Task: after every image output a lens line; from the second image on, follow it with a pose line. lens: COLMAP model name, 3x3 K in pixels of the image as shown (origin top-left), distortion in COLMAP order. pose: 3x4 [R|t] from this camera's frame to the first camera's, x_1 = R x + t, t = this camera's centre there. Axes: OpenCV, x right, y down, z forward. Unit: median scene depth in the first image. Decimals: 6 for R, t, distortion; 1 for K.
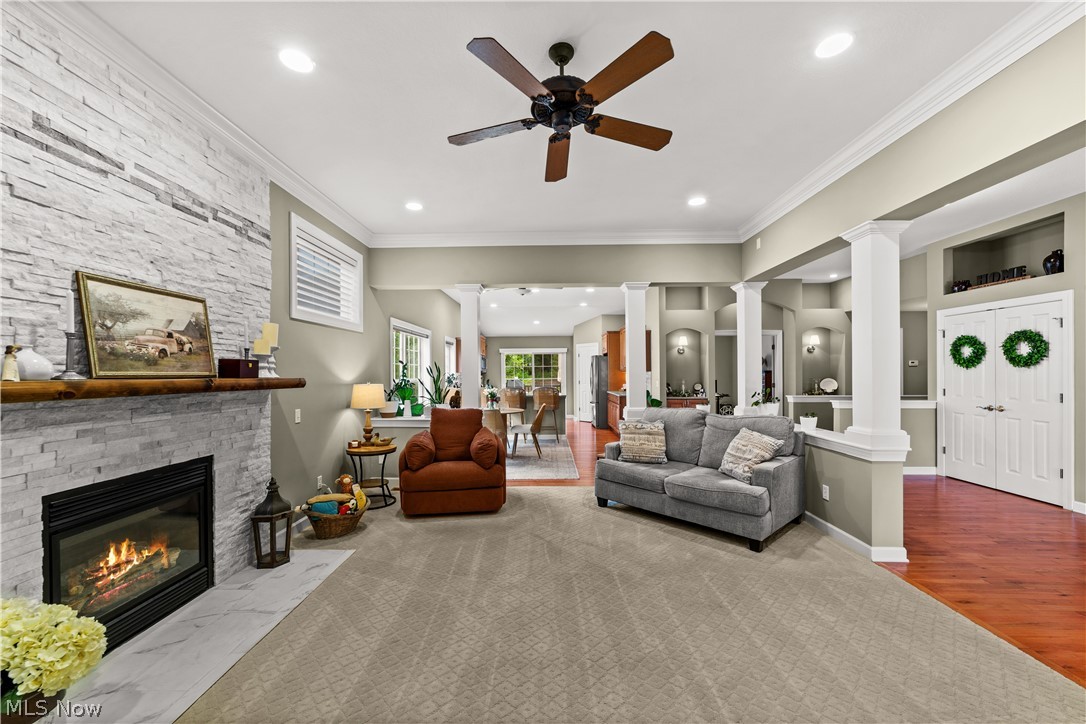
lens RADIAL K [[424.4, 0, 534.4], [0, 424.4, 370.8], [0, 0, 1]] dist [-0.002393, 0.000838]
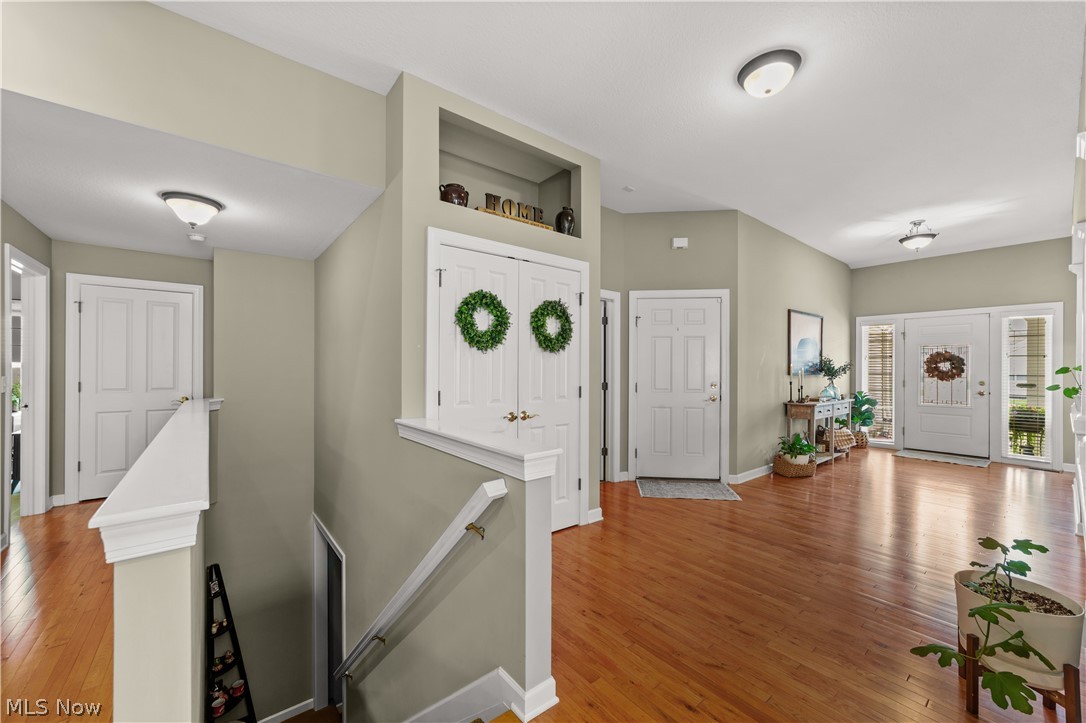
lens RADIAL K [[424.4, 0, 542.4], [0, 424.4, 365.0], [0, 0, 1]] dist [-0.002393, 0.000838]
pose [[-0.640167, 0.002989, 0.768230, 0.583742], [-0.006940, 0.999929, -0.009674, 0.018690], [-0.768204, -0.011525, -0.640101, 1.389377]]
